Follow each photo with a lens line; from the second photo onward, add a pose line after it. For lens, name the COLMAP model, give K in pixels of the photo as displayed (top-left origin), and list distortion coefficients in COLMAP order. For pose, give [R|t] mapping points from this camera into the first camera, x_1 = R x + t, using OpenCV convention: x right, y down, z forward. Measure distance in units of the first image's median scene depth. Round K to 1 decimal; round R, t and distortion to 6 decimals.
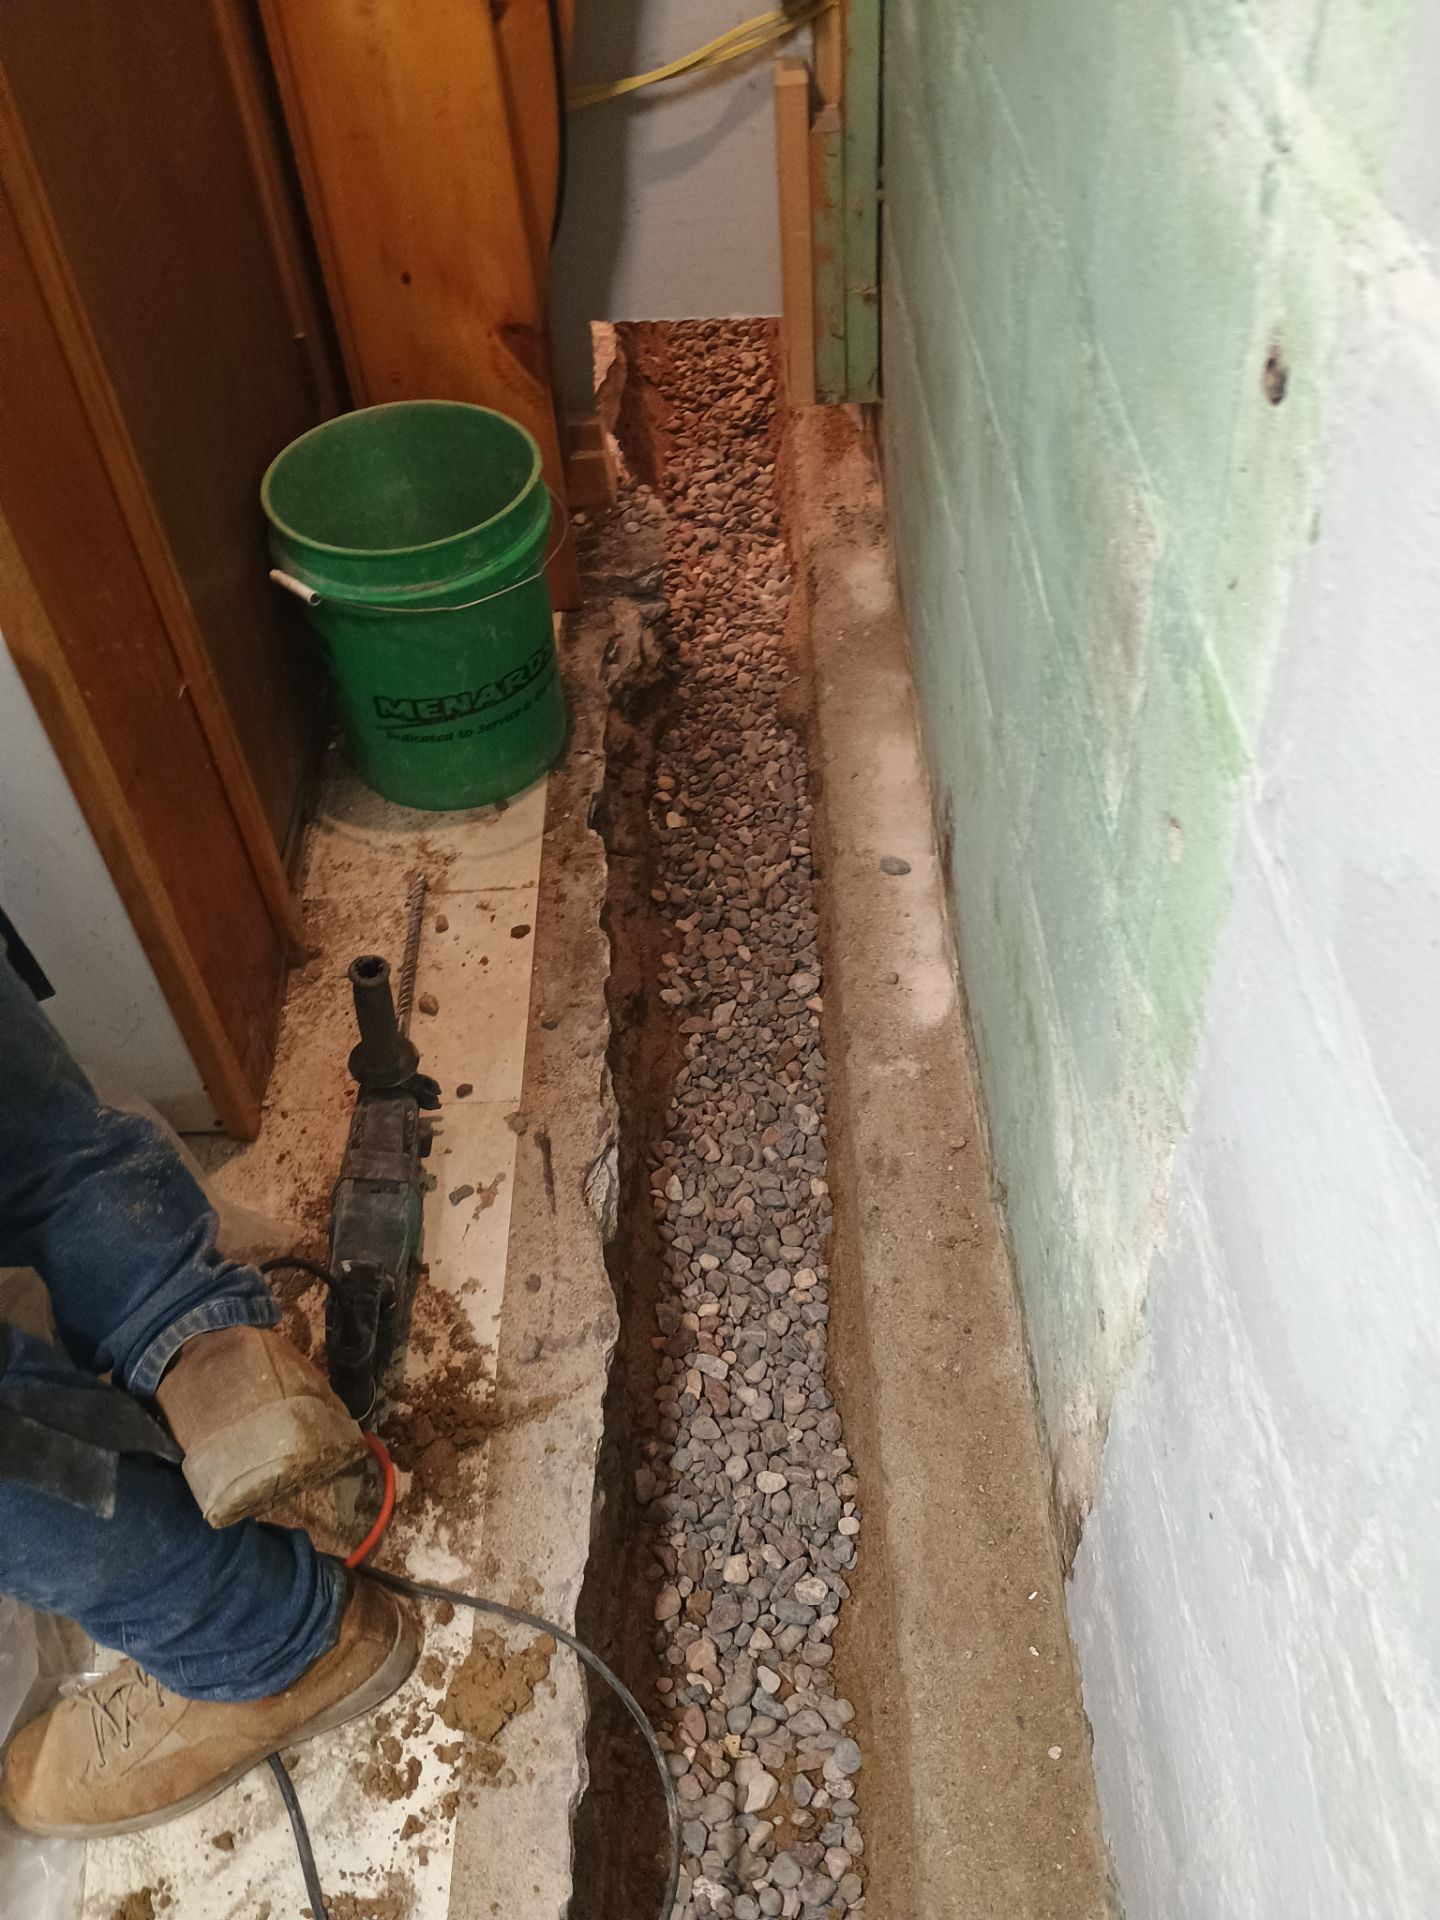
lens RADIAL K [[1664.3, 0, 700.1], [0, 1664.3, 965.6], [0, 0, 1]] dist [0.056744, -0.066525]
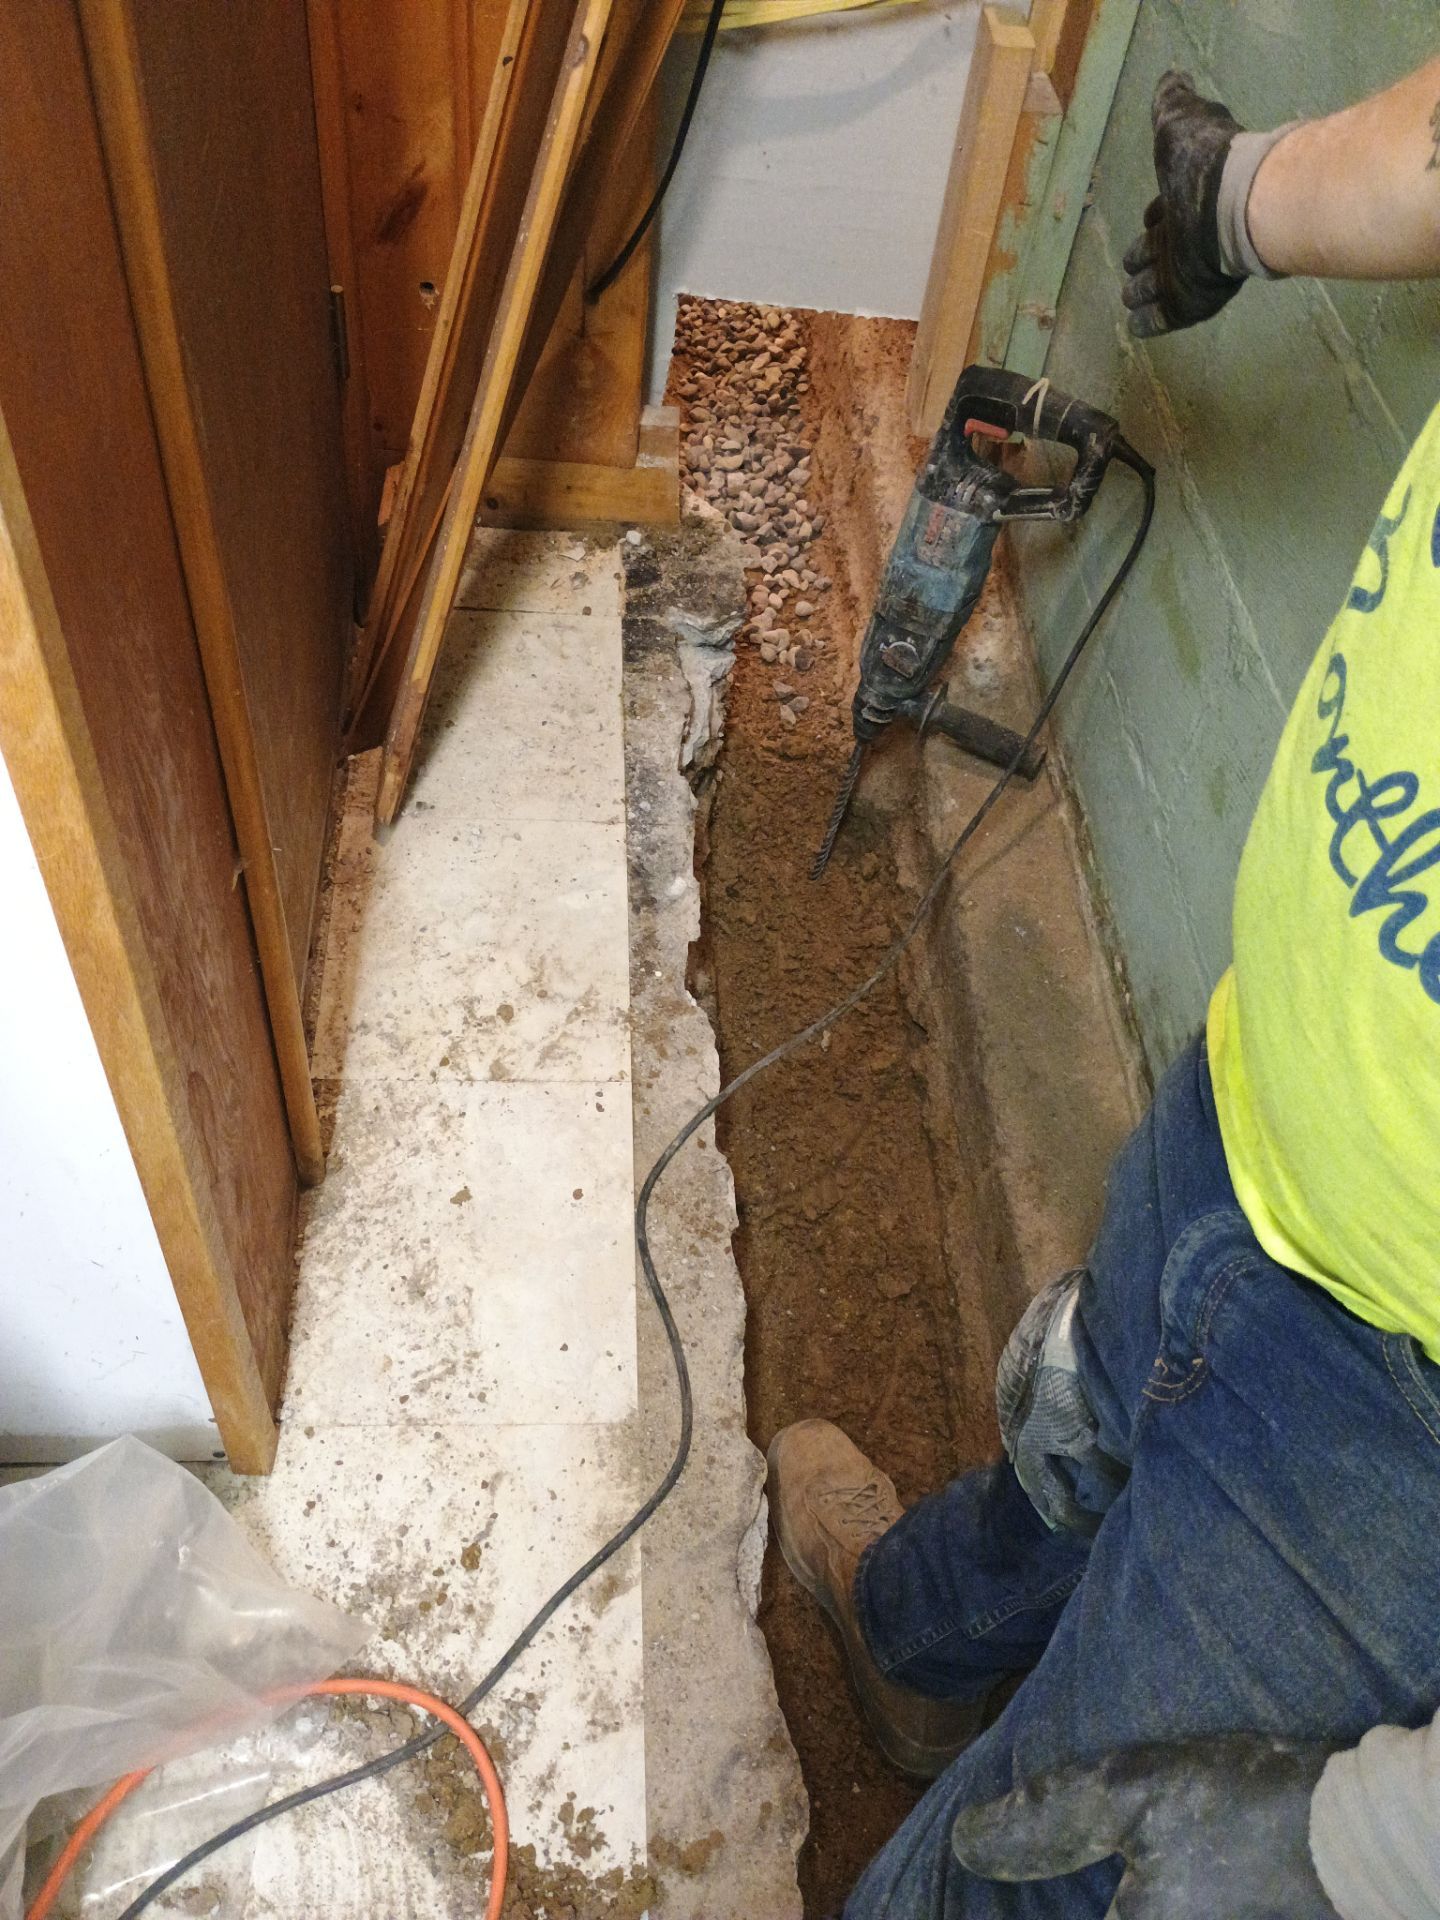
lens RADIAL K [[1664.3, 0, 740.2], [0, 1664.3, 956.5], [0, 0, 1]] dist [0.056744, -0.066525]
pose [[0.983688, 0.068858, 0.166185, -0.140849], [-0.080317, 0.994761, 0.063241, -0.123428], [-0.160960, -0.075557, 0.984065, 0.193331]]
